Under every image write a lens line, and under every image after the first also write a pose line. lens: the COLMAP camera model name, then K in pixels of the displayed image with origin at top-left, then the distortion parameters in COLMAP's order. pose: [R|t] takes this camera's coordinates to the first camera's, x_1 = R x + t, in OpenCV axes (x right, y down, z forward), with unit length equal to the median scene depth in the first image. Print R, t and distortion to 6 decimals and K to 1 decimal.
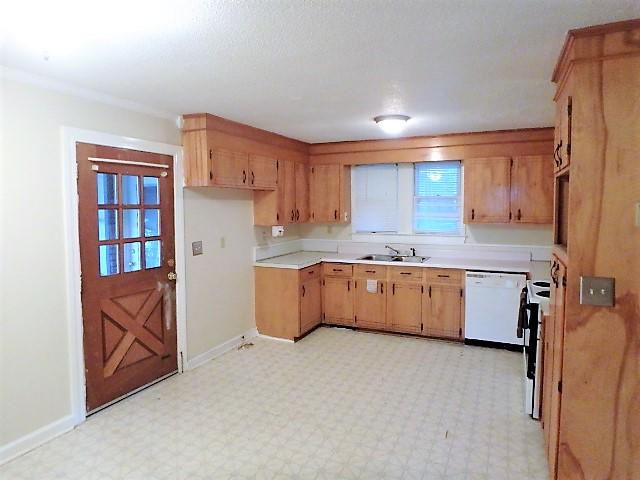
lens RADIAL K [[409.0, 0, 316.4], [0, 409.0, 237.0], [0, 0, 1]] dist [-0.037727, -0.002332]
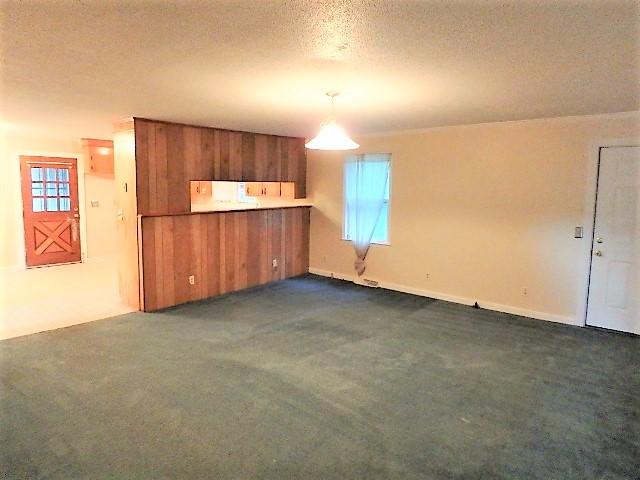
lens RADIAL K [[409.0, 0, 323.9], [0, 409.0, 239.2], [0, 0, 1]] dist [-0.037727, -0.002332]
pose [[0.969365, 0.054281, -0.239551, 1.185106], [-0.042171, 0.997573, 0.055398, 0.041057], [0.241977, -0.043599, 0.969302, -0.612322]]
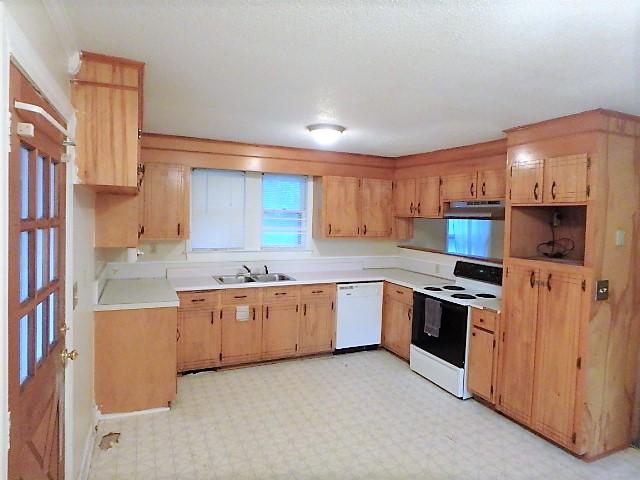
lens RADIAL K [[409.0, 0, 324.8], [0, 409.0, 236.7], [0, 0, 1]] dist [-0.037727, -0.002332]
pose [[0.638420, -0.019400, 0.769444, -0.451564], [0.030816, 0.999525, -0.000368, -0.038418], [-0.769071, 0.023946, 0.638714, 0.354898]]
